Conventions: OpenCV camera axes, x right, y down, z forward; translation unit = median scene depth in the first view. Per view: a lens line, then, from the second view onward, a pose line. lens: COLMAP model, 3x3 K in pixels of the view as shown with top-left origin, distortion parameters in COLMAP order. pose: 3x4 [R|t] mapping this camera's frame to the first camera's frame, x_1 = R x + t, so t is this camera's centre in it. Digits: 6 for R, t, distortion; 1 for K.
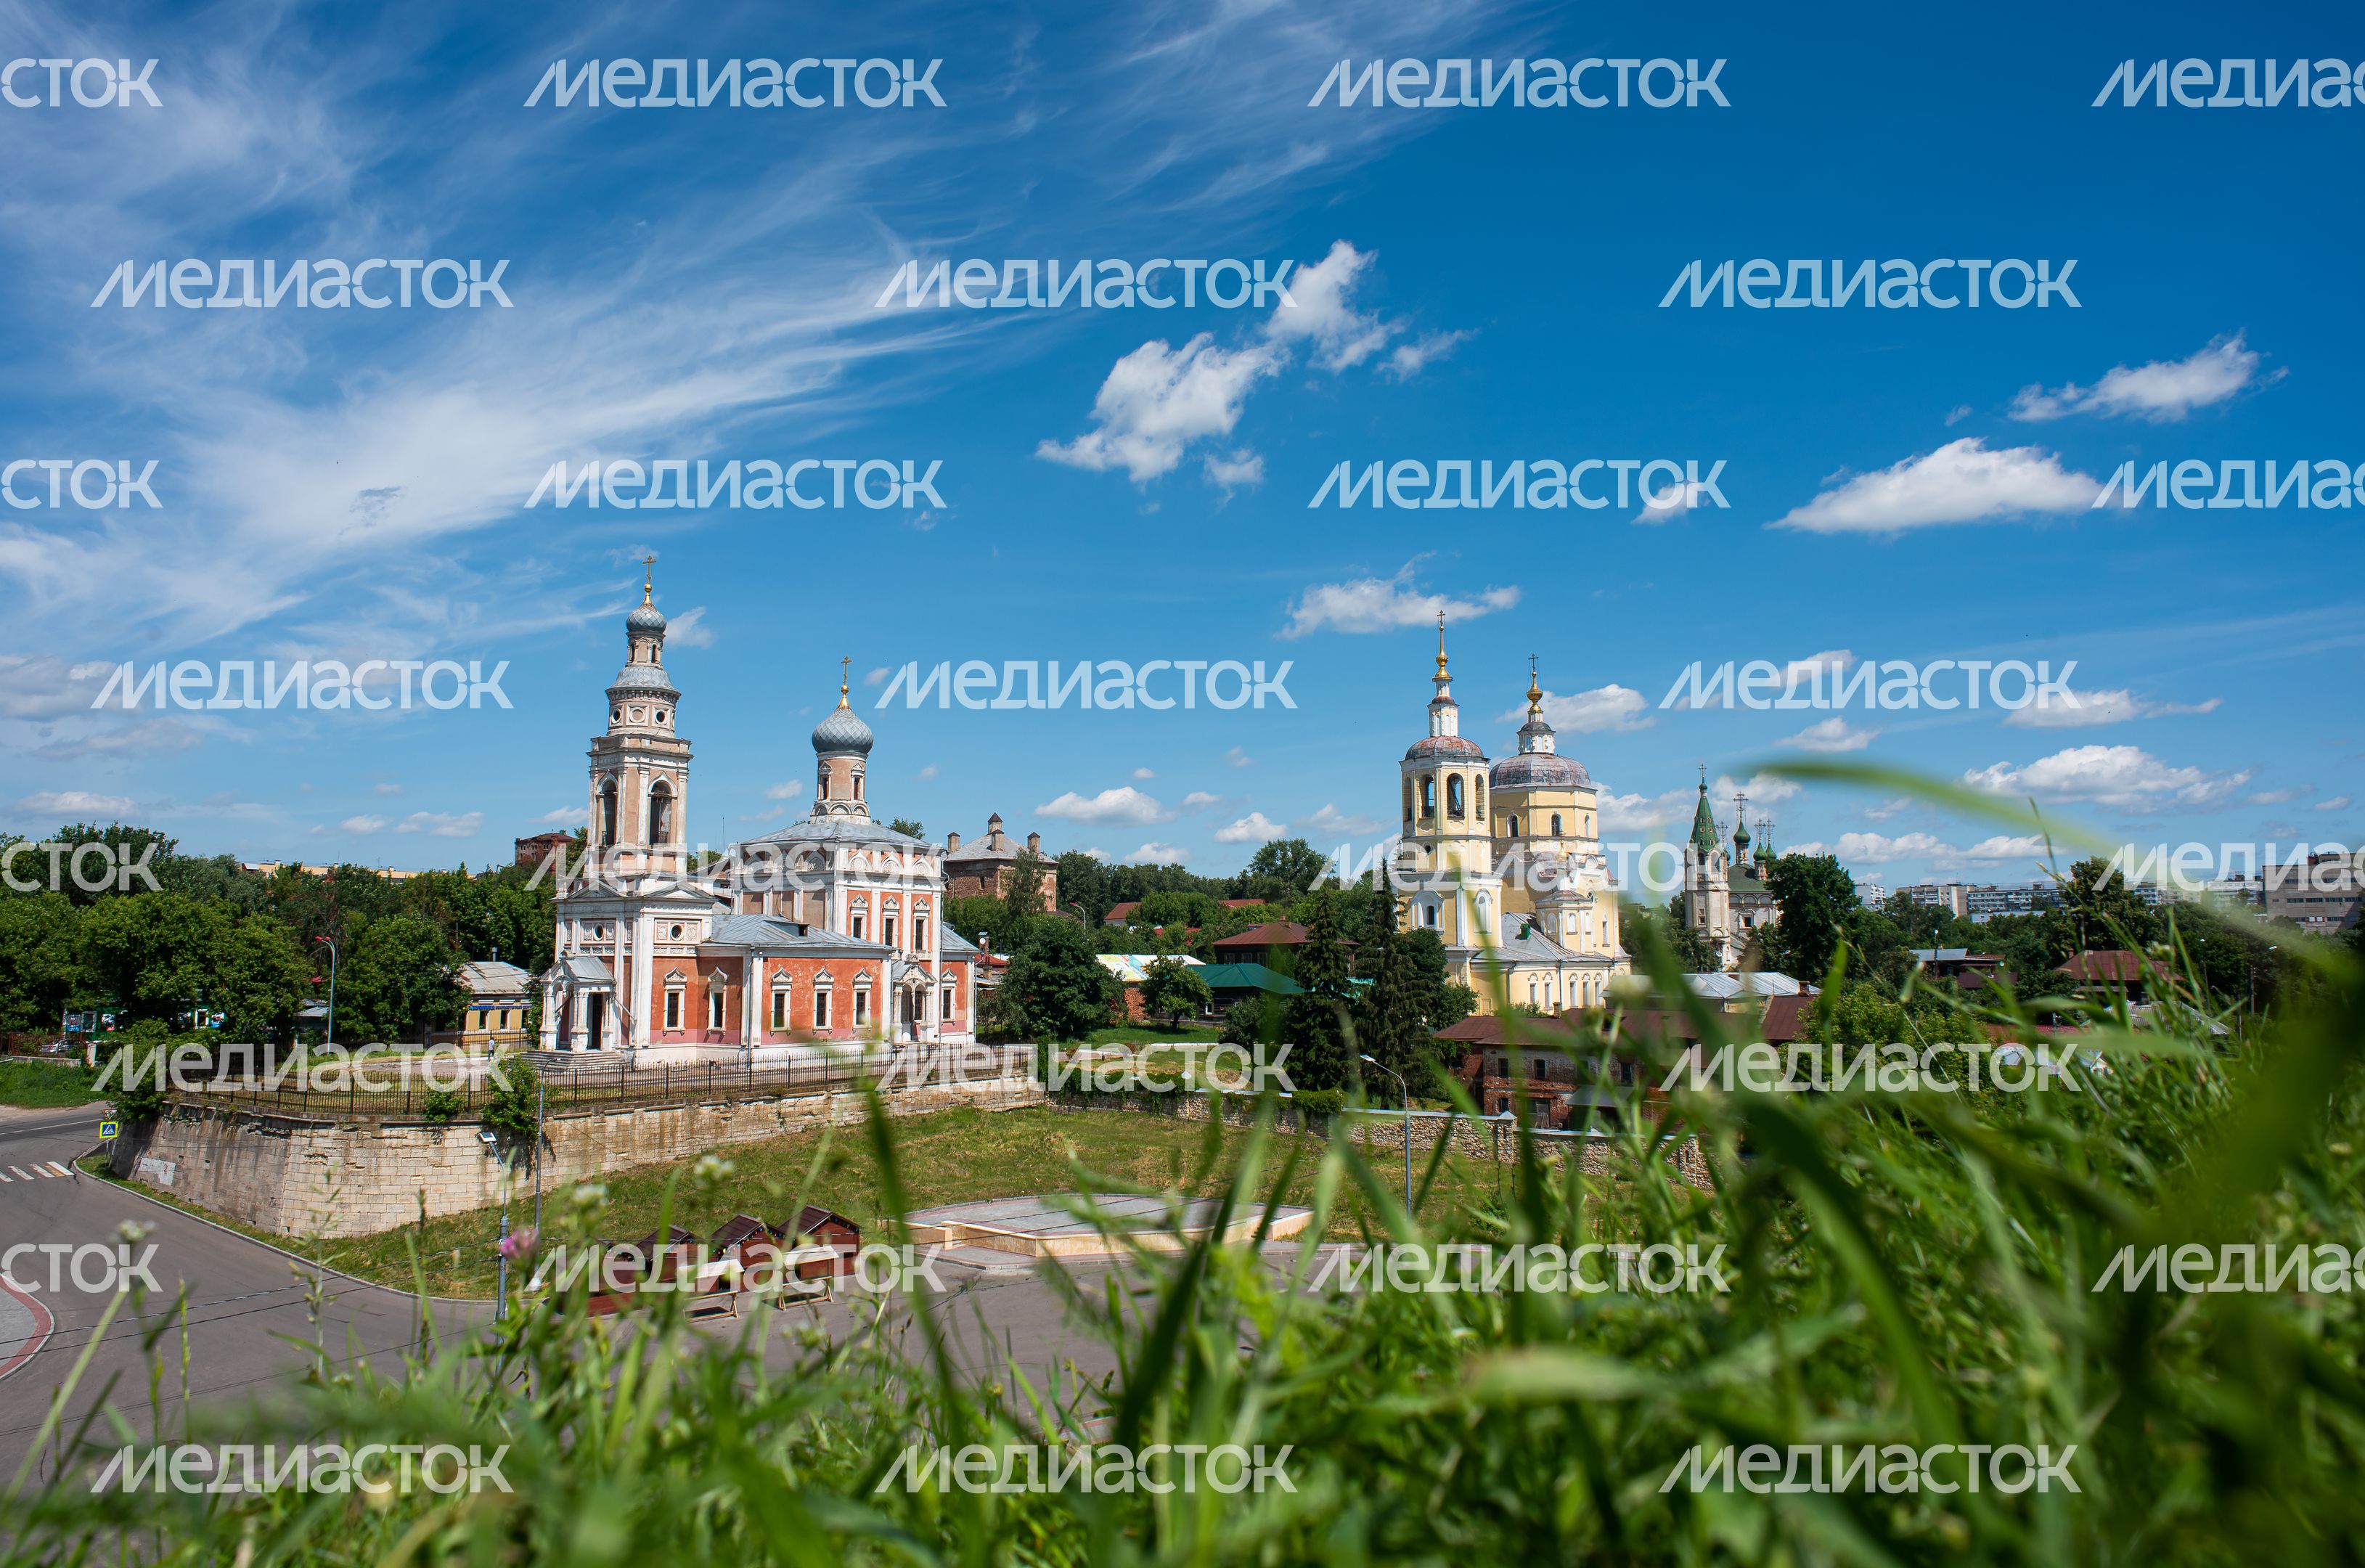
lens RADIAL K [[1650.0, 0, 1152.5], [0, 1650.0, 749.0], [0, 0, 1]] dist [-0.093145, 0.083505]
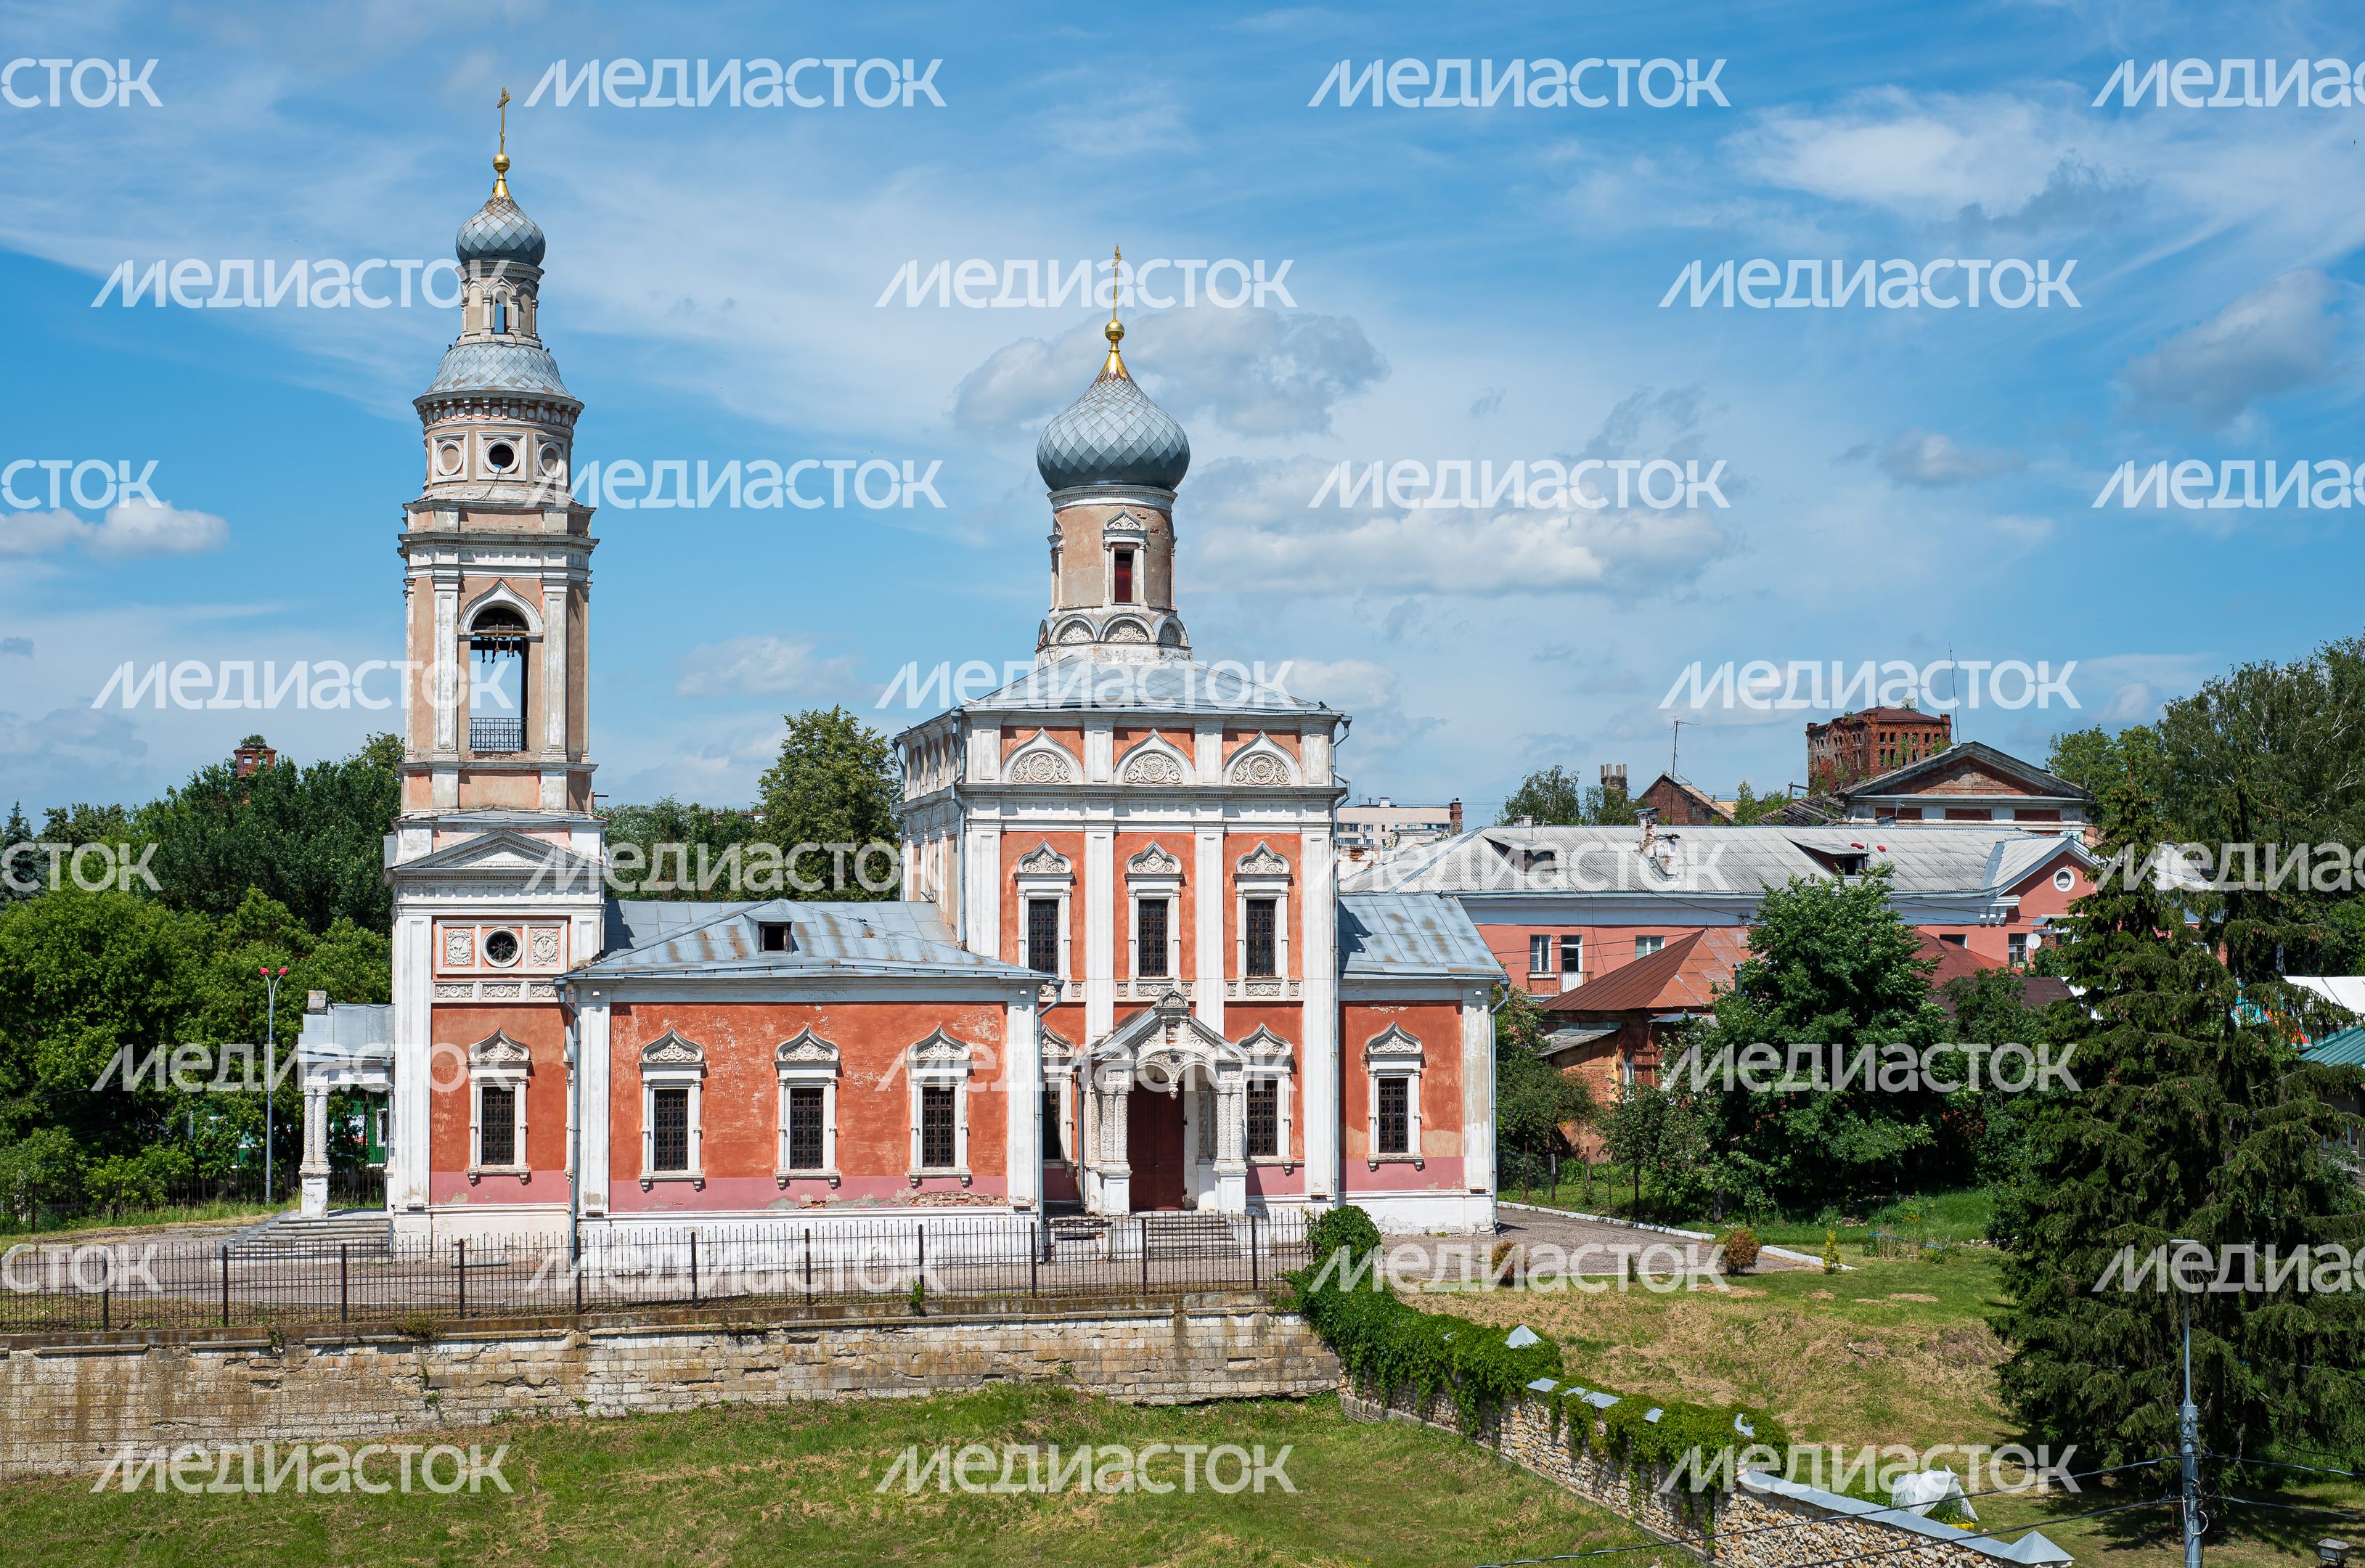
lens RADIAL K [[3695.0, 0, 1083.3], [0, 3695.0, 781.5], [0, 0, 1]] dist [-0.026067, 0.053512]
pose [[0.732756, -0.044488, -0.679035, 0.474560], [0.095019, 0.994774, 0.037363, 0.044428], [0.673825, -0.091899, 0.733154, 0.376010]]
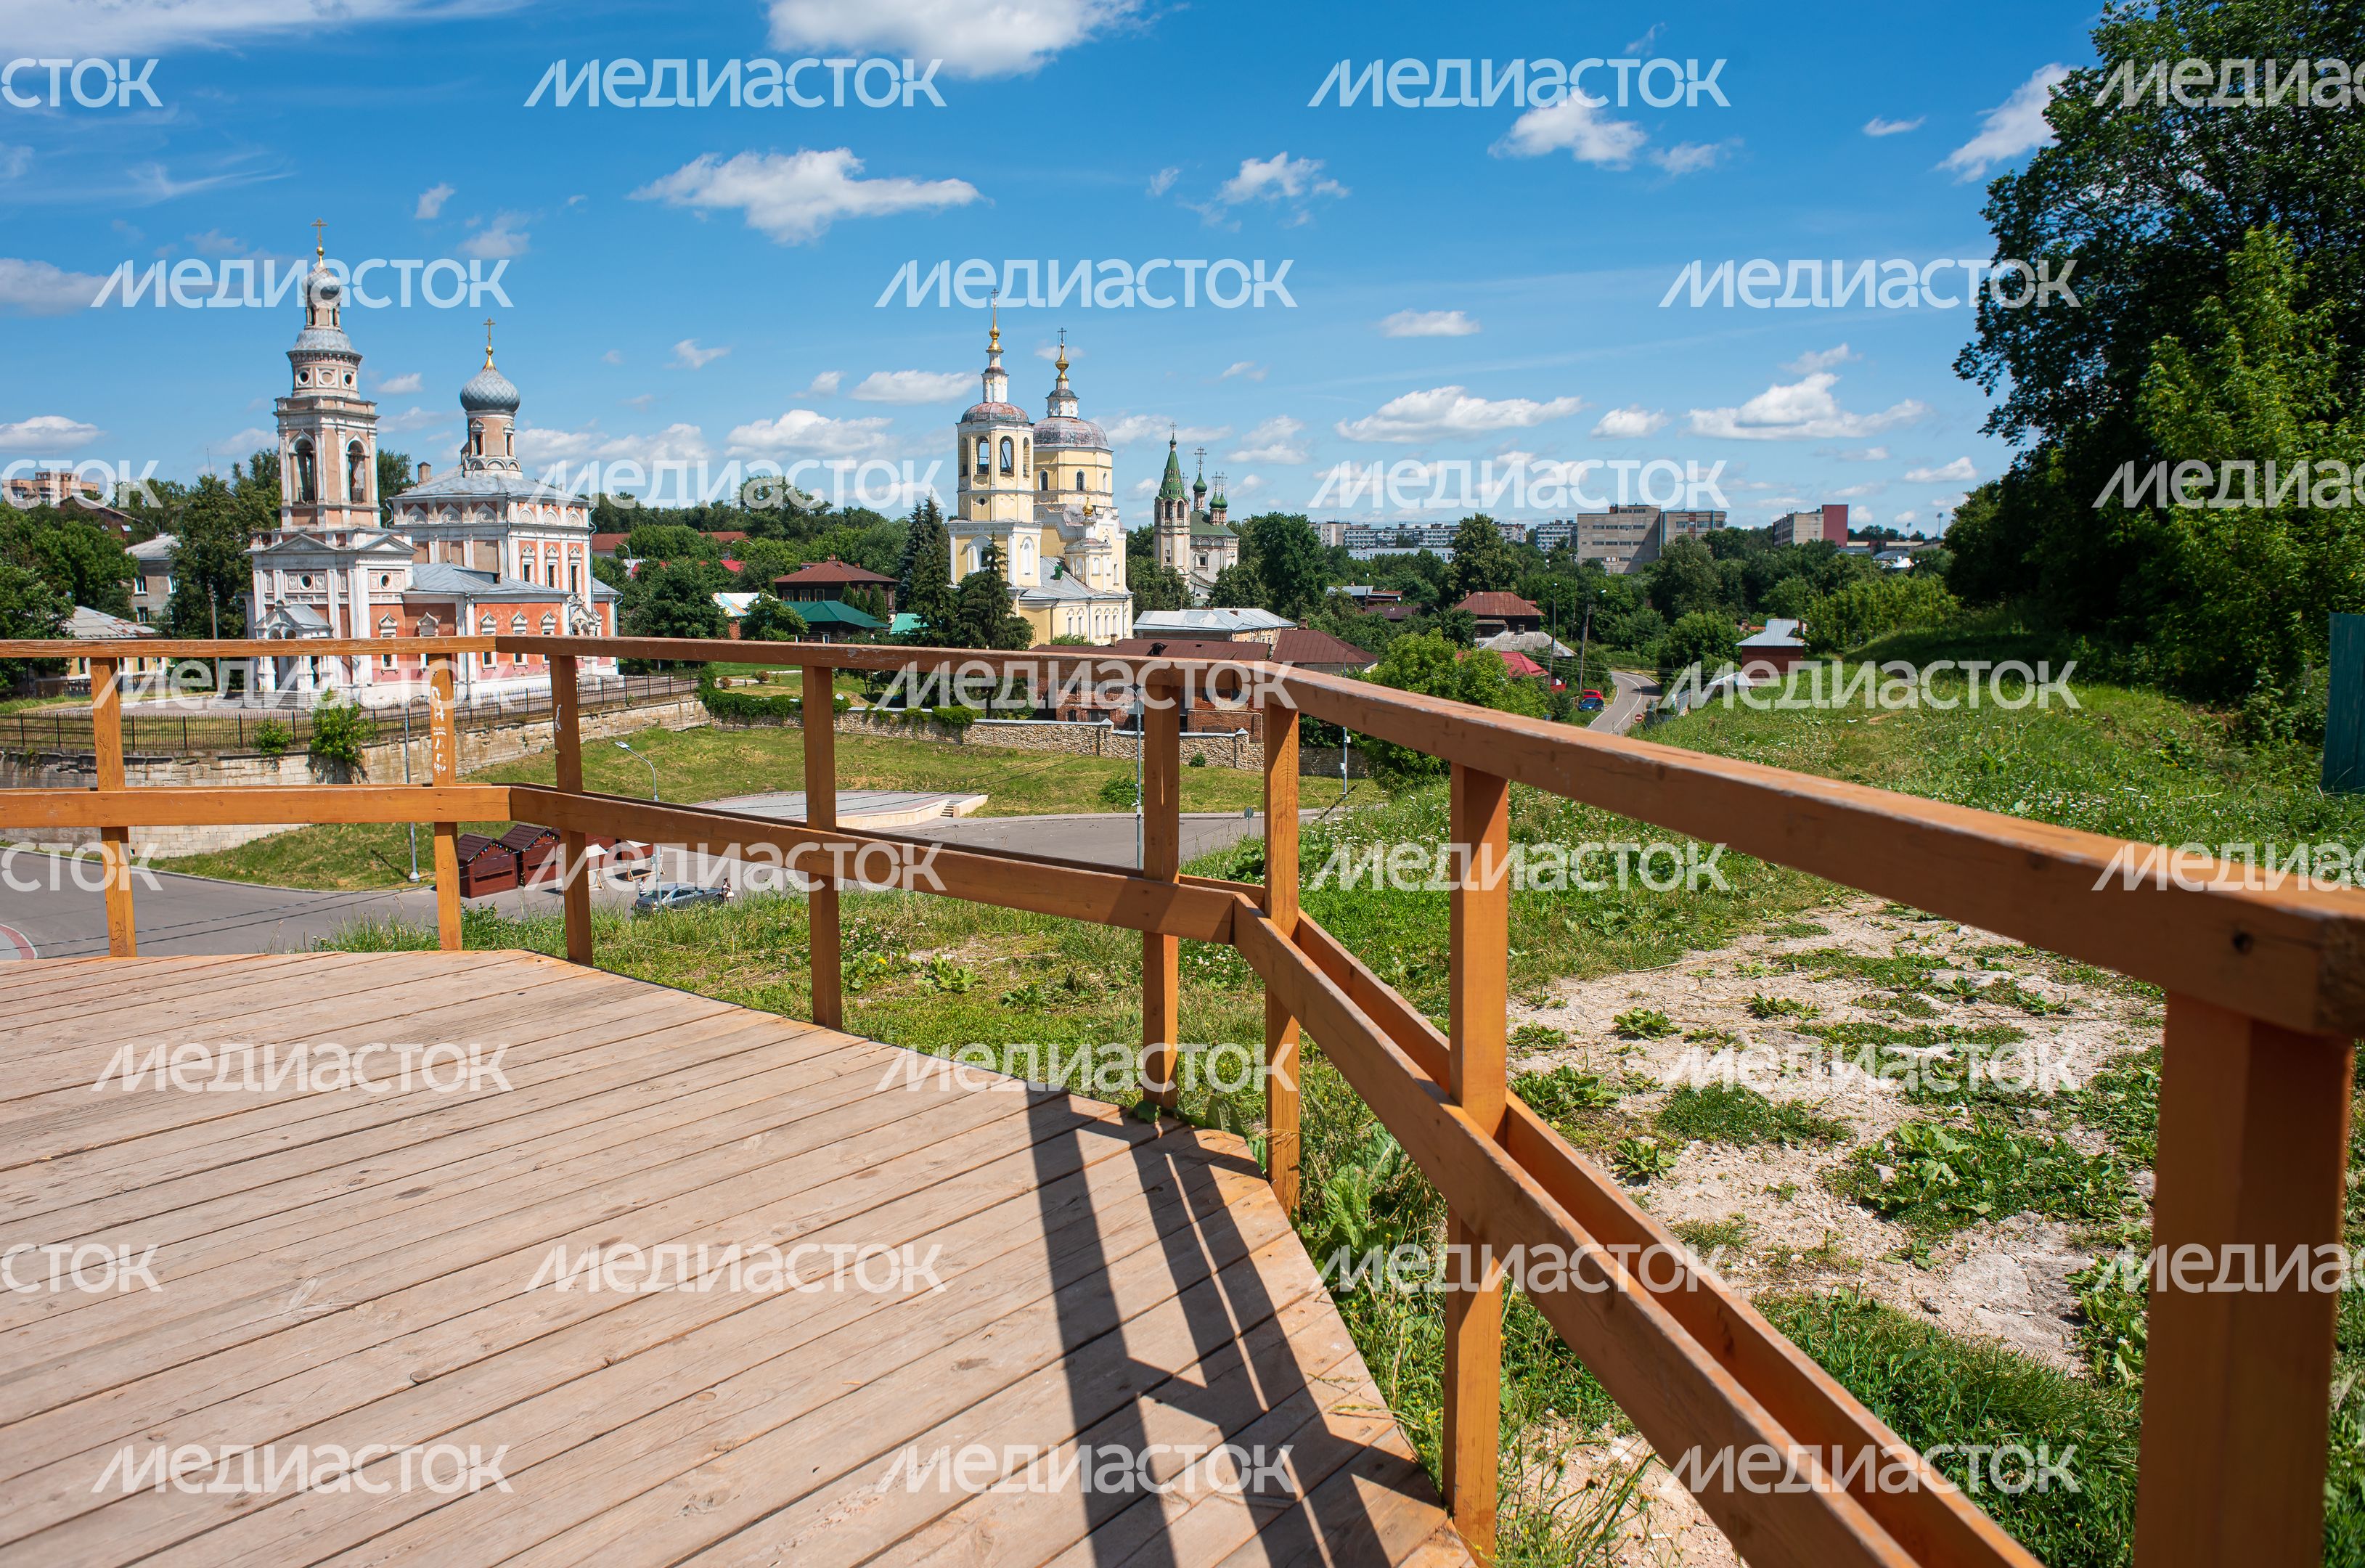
lens RADIAL K [[1659.7, 0, 1141.6], [0, 1659.7, 769.3], [0, 0, 1]] dist [-0.091459, 0.081574]
pose [[0.938450, -0.037006, 0.343426, -0.188447], [-0.045305, 0.972468, 0.228591, -0.038141], [-0.342430, -0.230080, 0.910936, -0.198829]]
